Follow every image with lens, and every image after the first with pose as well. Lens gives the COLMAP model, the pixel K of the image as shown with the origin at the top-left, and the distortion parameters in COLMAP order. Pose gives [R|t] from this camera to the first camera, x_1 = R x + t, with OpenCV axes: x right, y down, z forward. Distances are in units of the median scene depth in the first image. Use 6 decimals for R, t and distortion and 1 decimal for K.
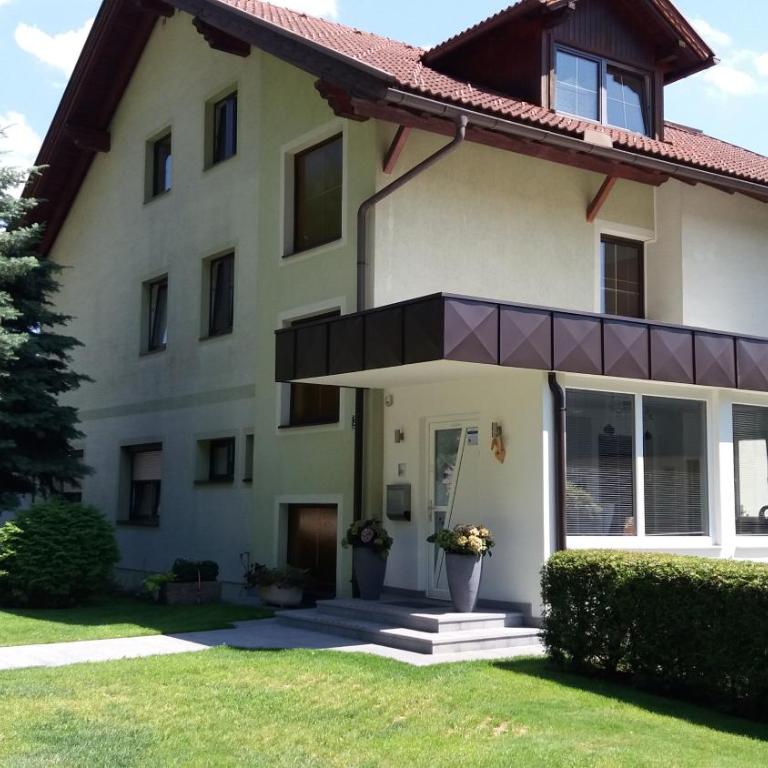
lens RADIAL K [[1109.5, 0, 385.3], [0, 1109.5, 378.8], [0, 0, 1]] dist [0.218373, 0.000000]
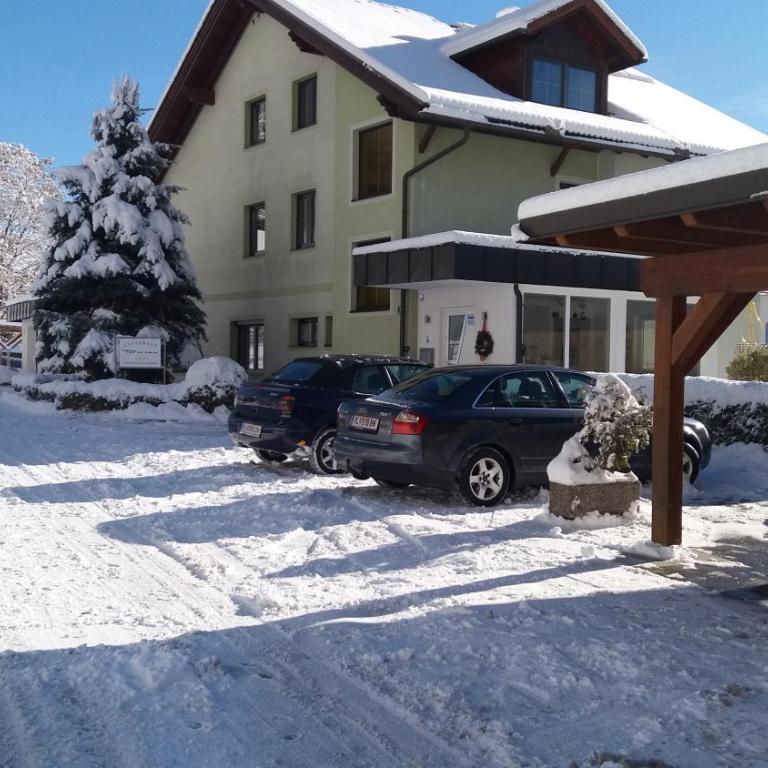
lens RADIAL K [[1109.5, 0, 379.6], [0, 1109.5, 382.9], [0, 0, 1]] dist [0.218373, 0.000000]
pose [[0.999857, 0.006218, -0.015756, -0.024790], [-0.004276, 0.992710, 0.120453, -0.040907], [0.016390, -0.120369, 0.992594, -0.509007]]
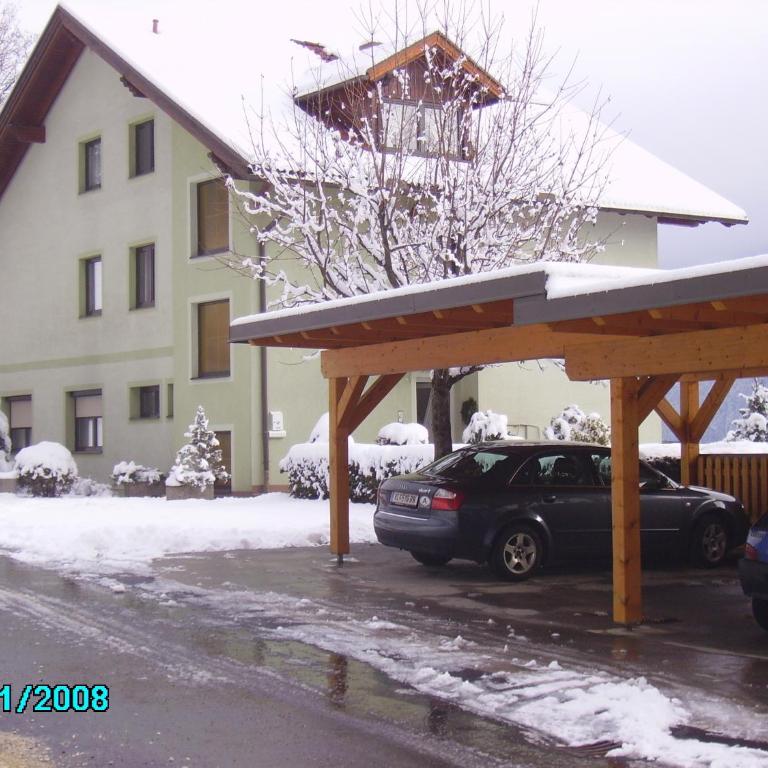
lens RADIAL K [[1766.4, 0, 384.3], [0, 1766.4, 384.8], [0, 0, 1]] dist [0.098805, 0.000000]
pose [[0.999757, -0.021291, 0.005723, 0.124210], [0.020841, 0.997351, 0.069688, -0.090397], [-0.007191, -0.069552, 0.997552, -1.126897]]
